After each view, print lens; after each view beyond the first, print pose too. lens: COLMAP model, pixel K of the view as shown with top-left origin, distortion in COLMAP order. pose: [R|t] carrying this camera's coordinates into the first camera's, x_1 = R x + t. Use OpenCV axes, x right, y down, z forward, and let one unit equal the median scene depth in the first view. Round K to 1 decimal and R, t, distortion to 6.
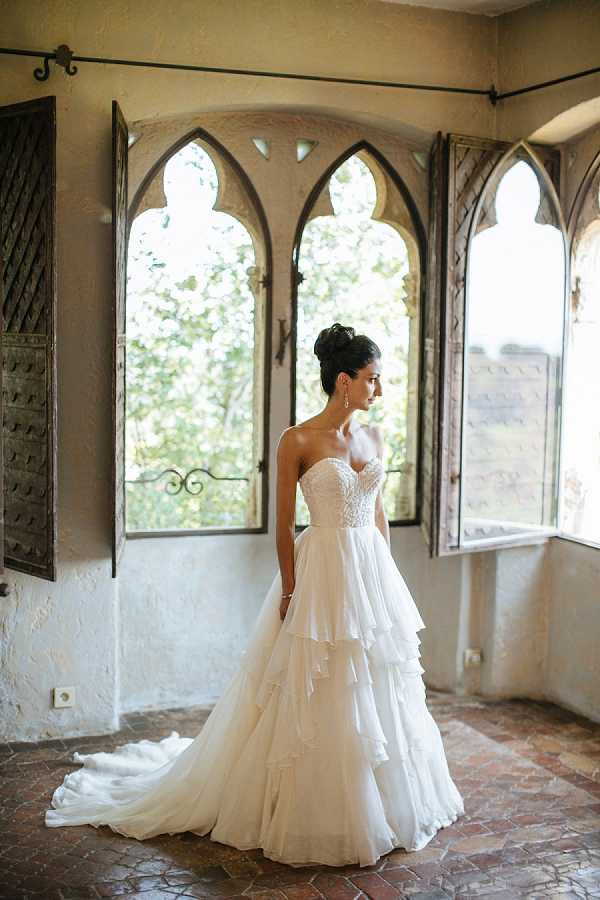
lens RADIAL K [[1392.4, 0, 300.0], [0, 1392.4, 450.0], [0, 0, 1]] dist [-0.213851, 0.804537]
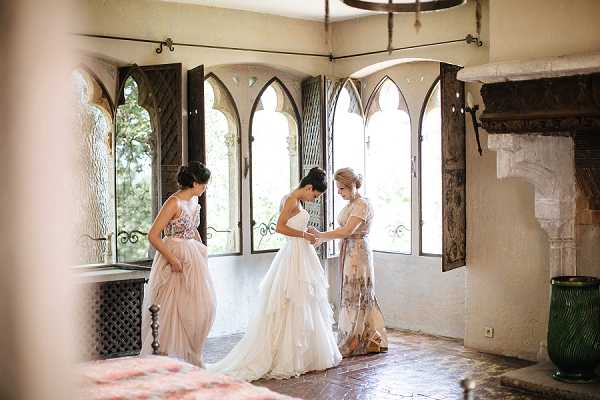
lens RADIAL K [[928.3, 0, 300.0], [0, 928.3, 200.0], [0, 0, 1]] dist [-0.213851, 0.804537]
pose [[0.954023, -0.037446, 0.297386, -0.377565], [0.053373, 0.997532, -0.045616, 0.046116], [-0.294944, 0.059391, 0.953667, -0.437723]]
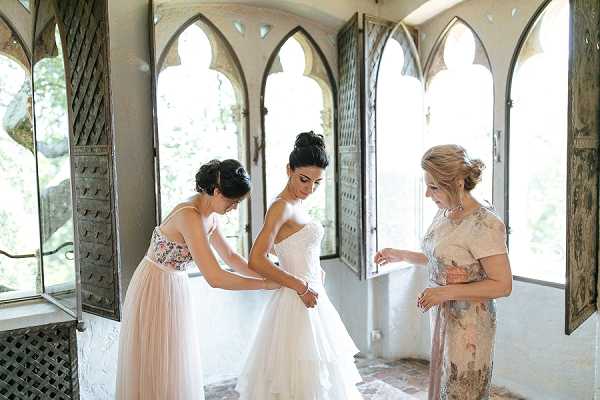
lens RADIAL K [[582.1, 0, 300.0], [0, 582.1, 200.0], [0, 0, 1]] dist [0.017297, 0.008133]
pose [[0.986093, -0.045872, 0.159739, -0.074793], [0.048314, 0.998767, -0.011436, -0.010537], [-0.159017, 0.018994, 0.987093, 0.330053]]
